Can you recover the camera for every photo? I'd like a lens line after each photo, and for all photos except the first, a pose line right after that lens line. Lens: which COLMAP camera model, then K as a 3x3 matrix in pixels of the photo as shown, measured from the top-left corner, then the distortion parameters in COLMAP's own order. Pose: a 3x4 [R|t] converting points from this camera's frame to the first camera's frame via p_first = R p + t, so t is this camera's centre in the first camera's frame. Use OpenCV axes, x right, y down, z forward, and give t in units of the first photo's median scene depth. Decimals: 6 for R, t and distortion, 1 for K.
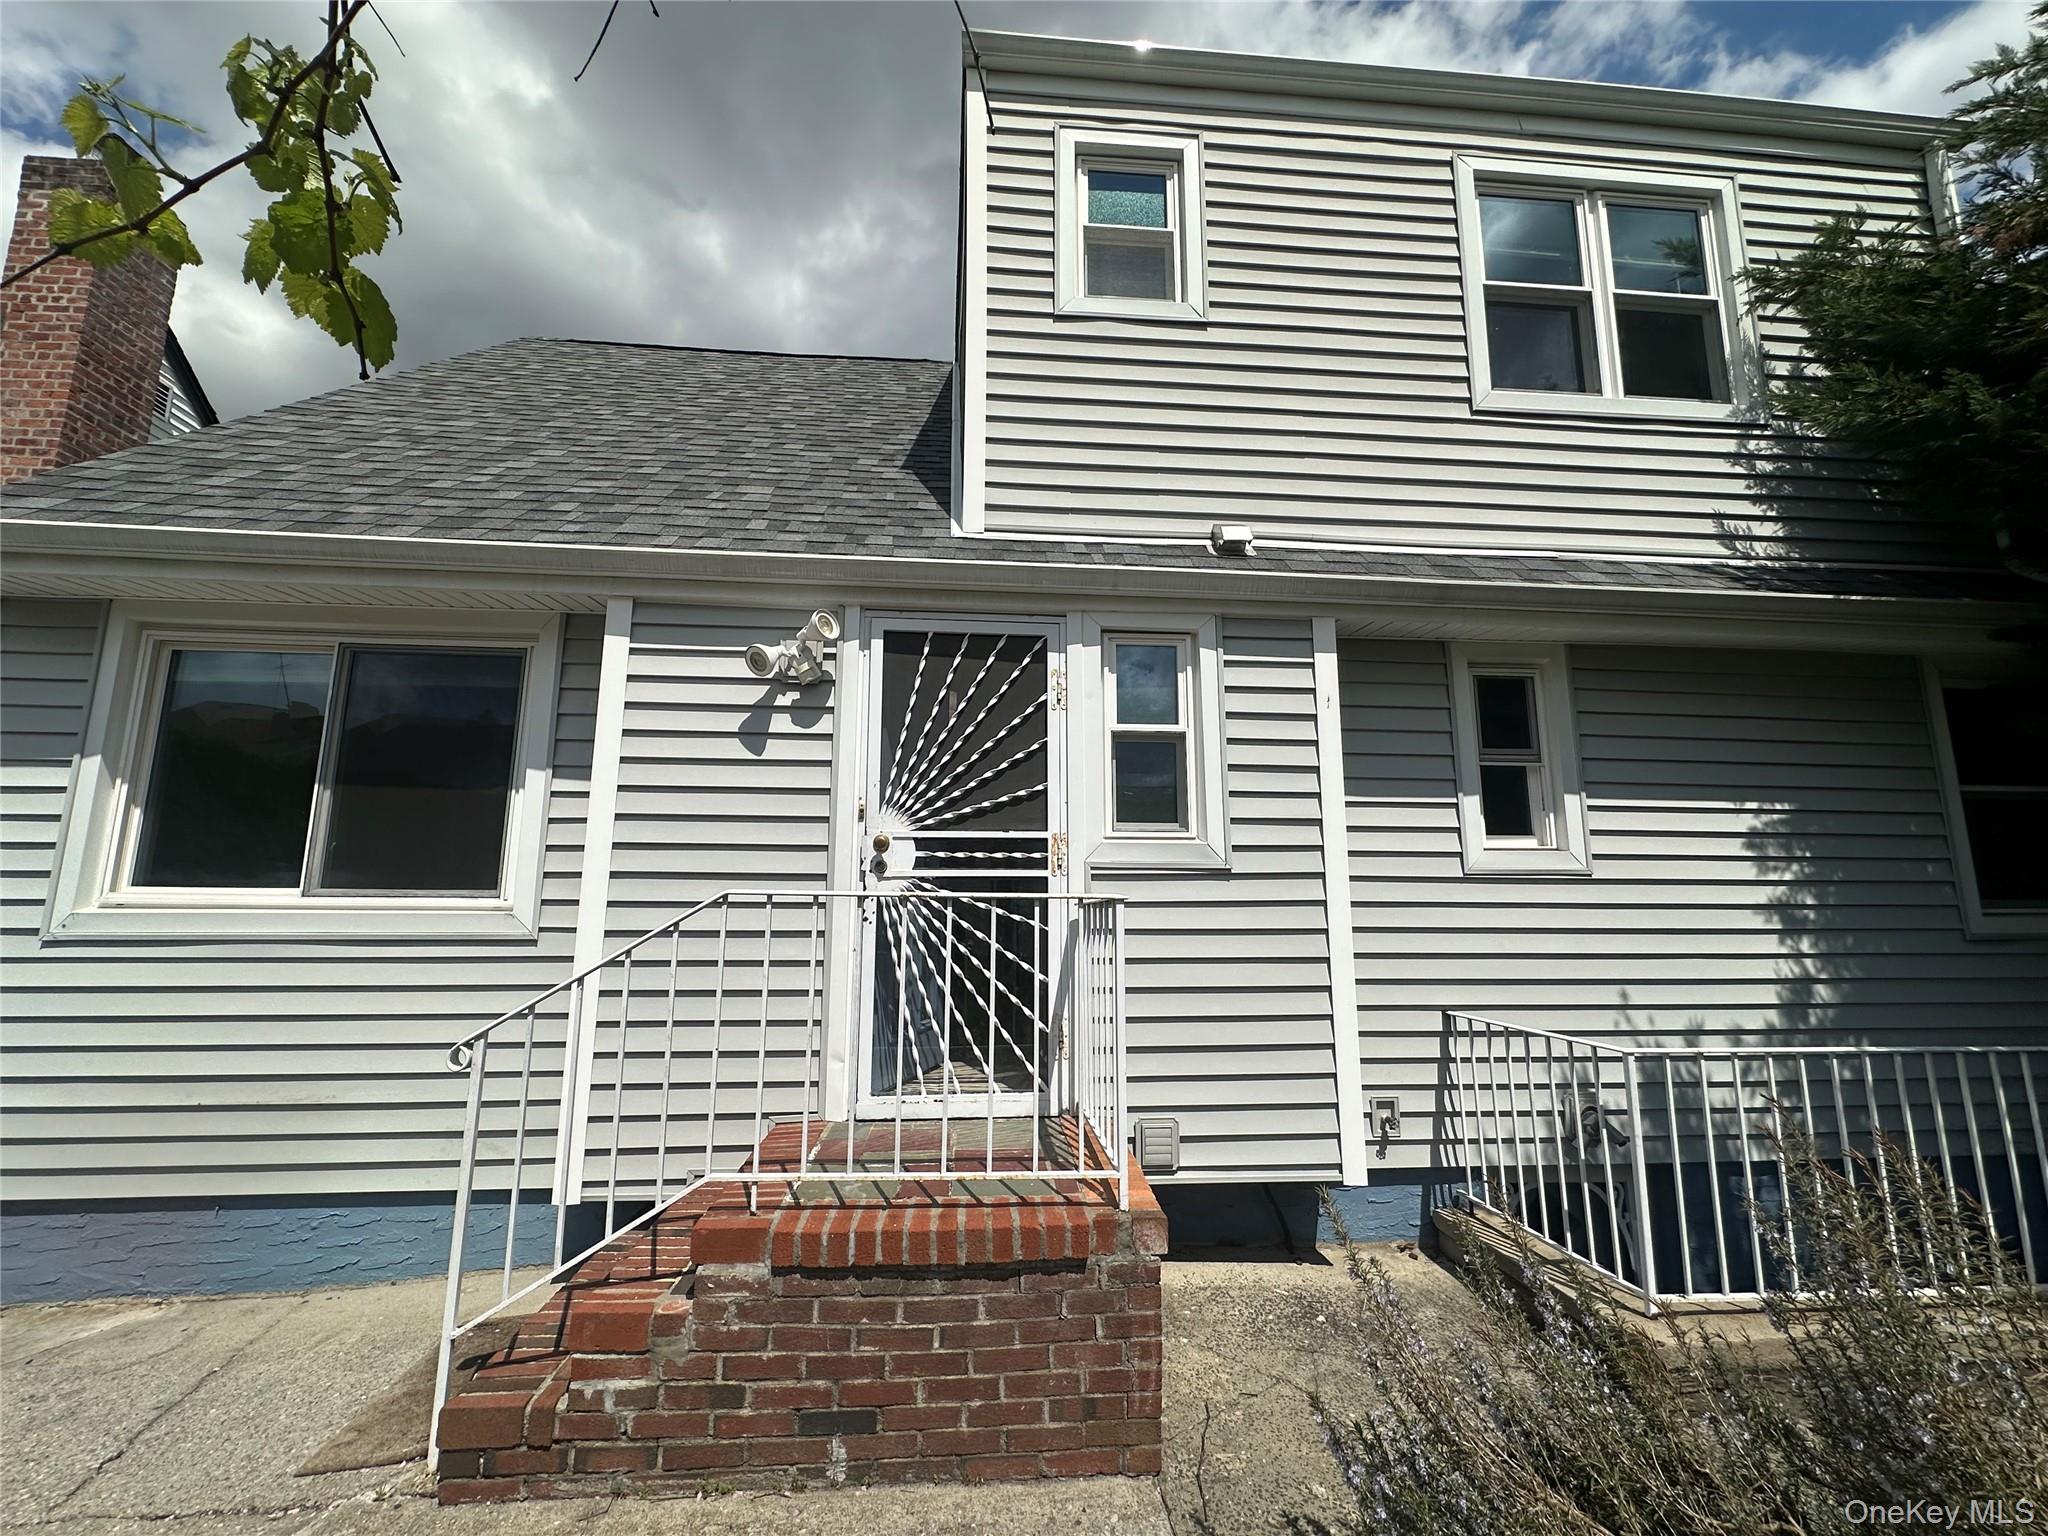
lens RADIAL K [[819.9, 0, 1021.2], [0, 819.9, 768.1], [0, 0, 1]] dist [-0.001234, 0.000568]
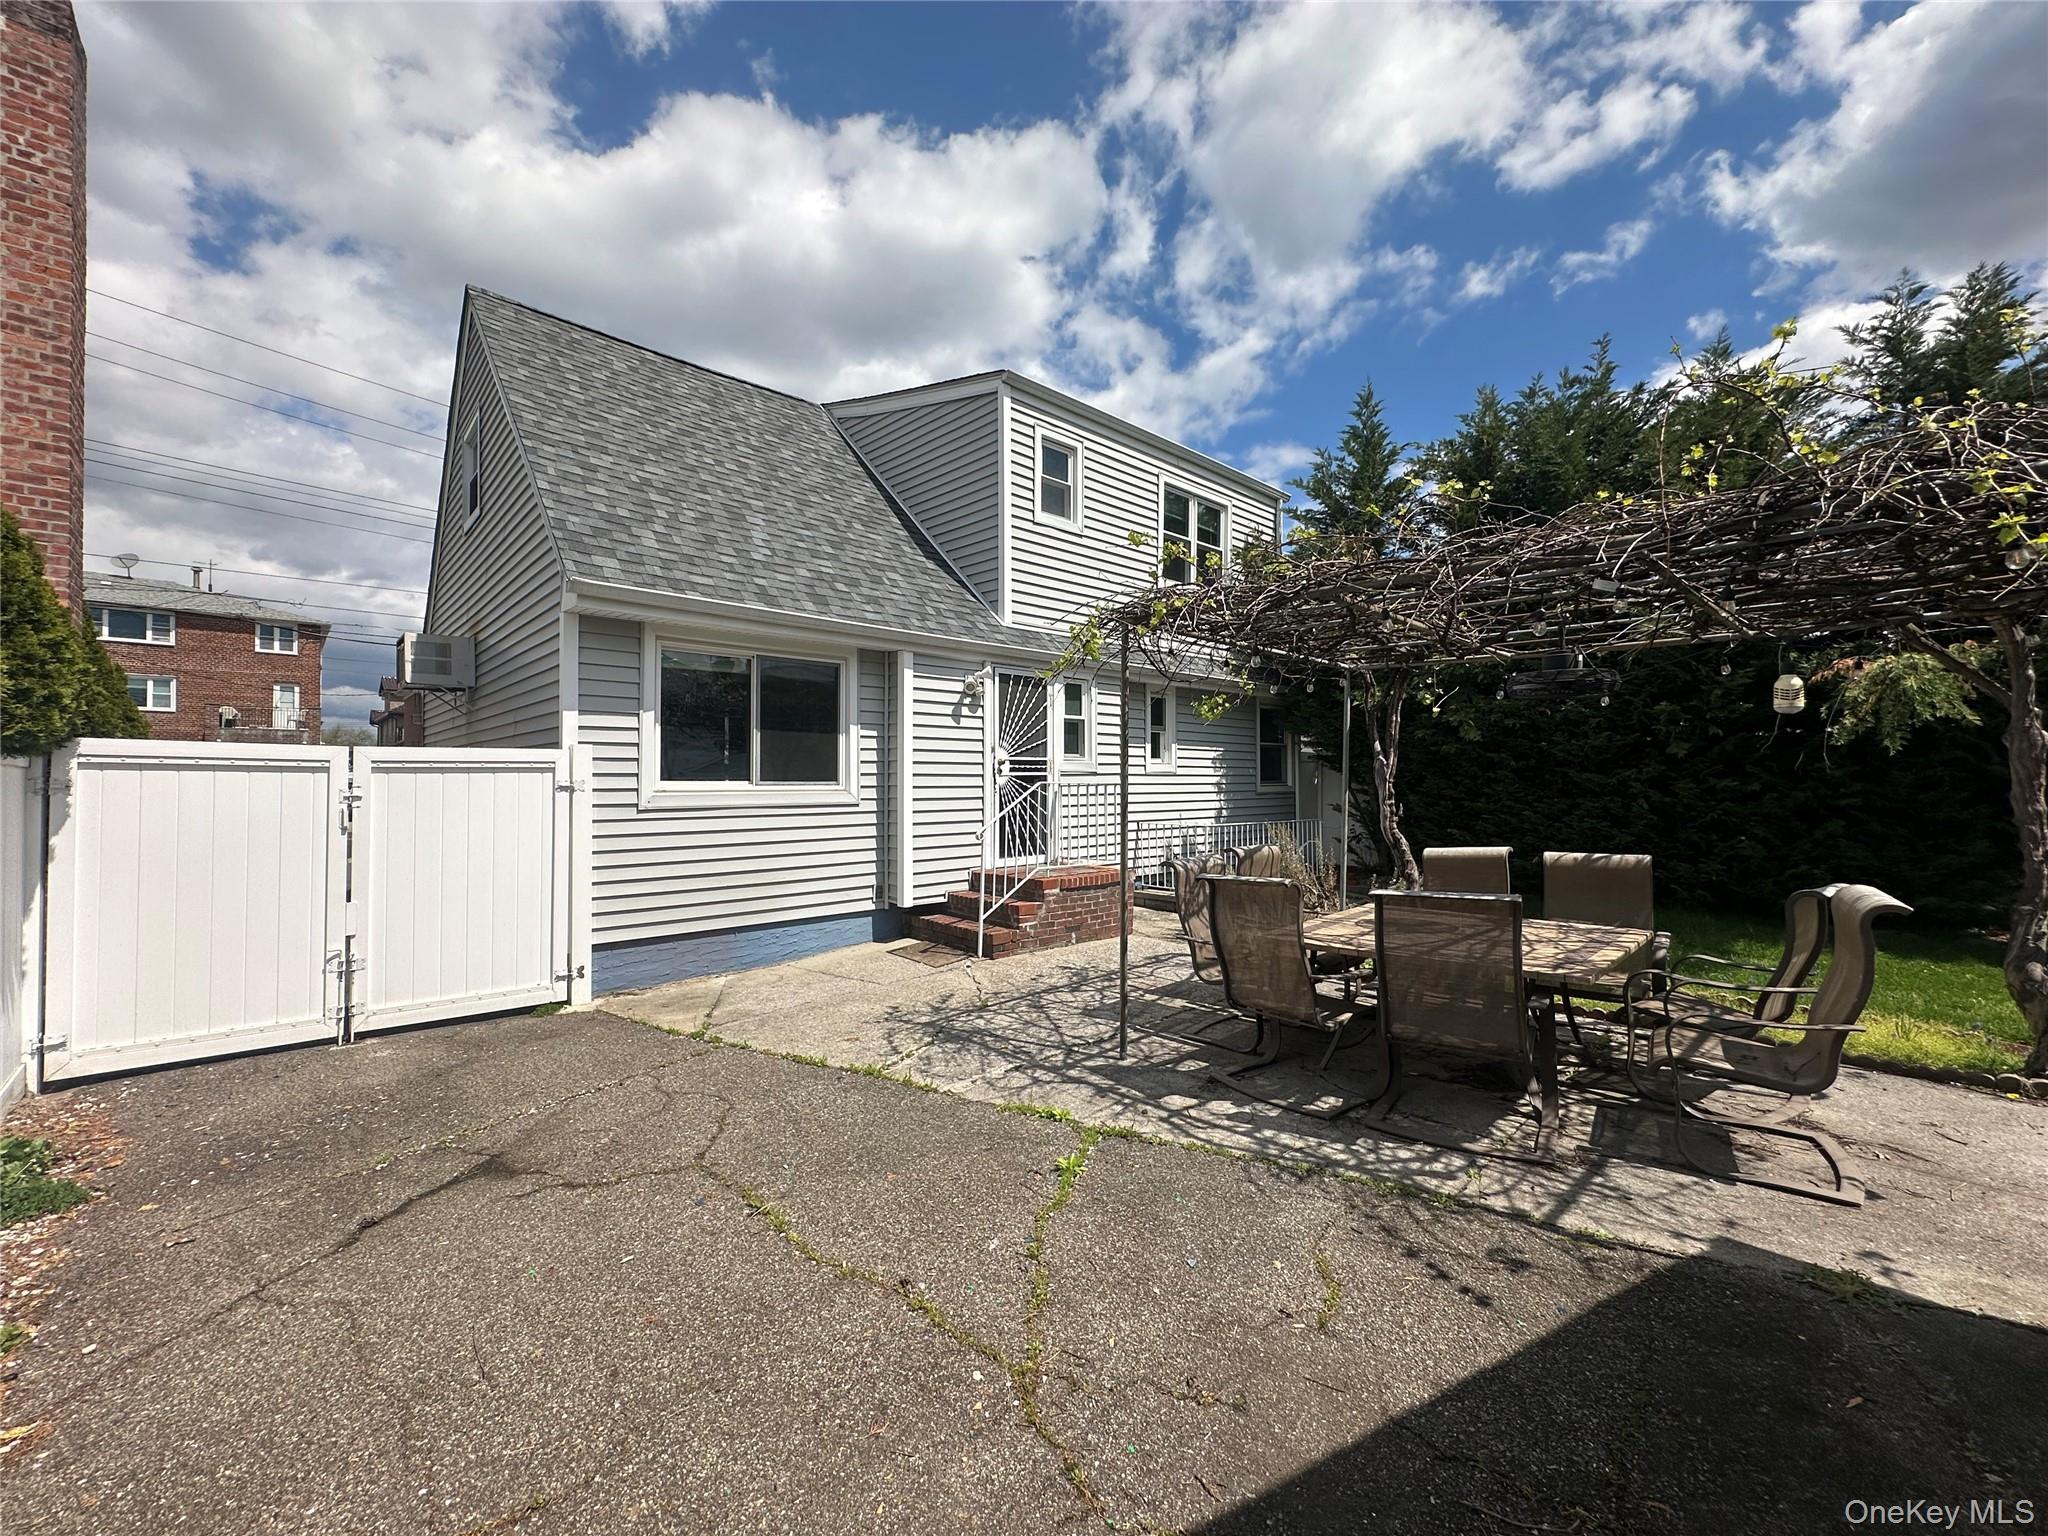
lens RADIAL K [[819.9, 0, 1021.2], [0, 819.9, 768.1], [0, 0, 1]] dist [-0.001234, 0.000568]
pose [[0.793475, 0.002825, 0.608596, -1.539094], [-0.092457, 0.988942, 0.115953, -0.174033], [-0.601538, -0.148274, 0.784963, -0.937512]]
